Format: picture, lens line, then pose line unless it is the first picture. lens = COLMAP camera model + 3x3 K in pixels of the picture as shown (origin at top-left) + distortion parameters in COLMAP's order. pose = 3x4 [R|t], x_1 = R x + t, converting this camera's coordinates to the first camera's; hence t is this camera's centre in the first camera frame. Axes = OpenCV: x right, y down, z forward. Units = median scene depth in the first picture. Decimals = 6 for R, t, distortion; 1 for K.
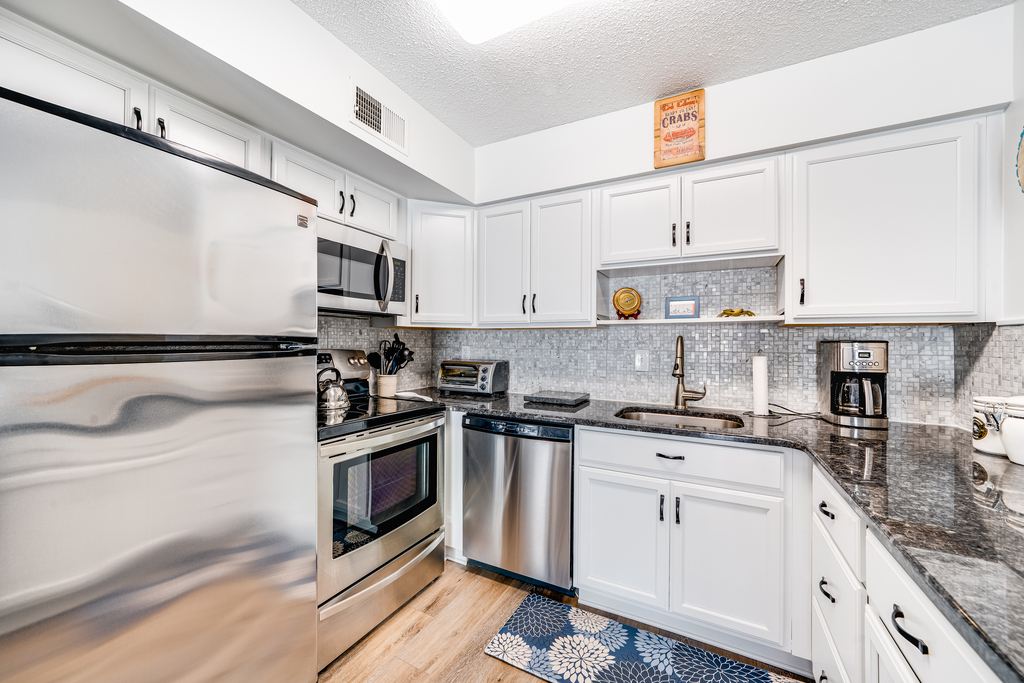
lens RADIAL K [[392.9, 0, 512.8], [0, 392.9, 339.4], [0, 0, 1]] dist [-0.007146, 0.002628]
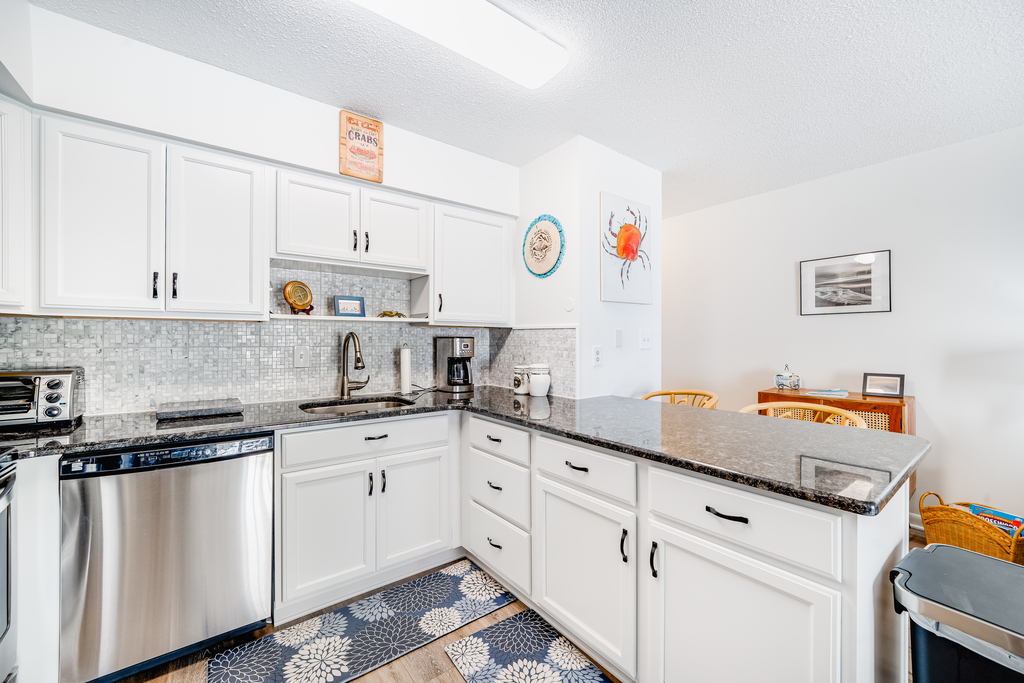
lens RADIAL K [[395.8, 0, 506.3], [0, 395.8, 341.4], [0, 0, 1]] dist [-0.009709, 0.000019]
pose [[0.430070, -0.009090, 0.902750, -0.409788], [-0.007047, 0.999885, 0.013425, -0.001080], [-0.902768, -0.012135, 0.429956, 0.137336]]
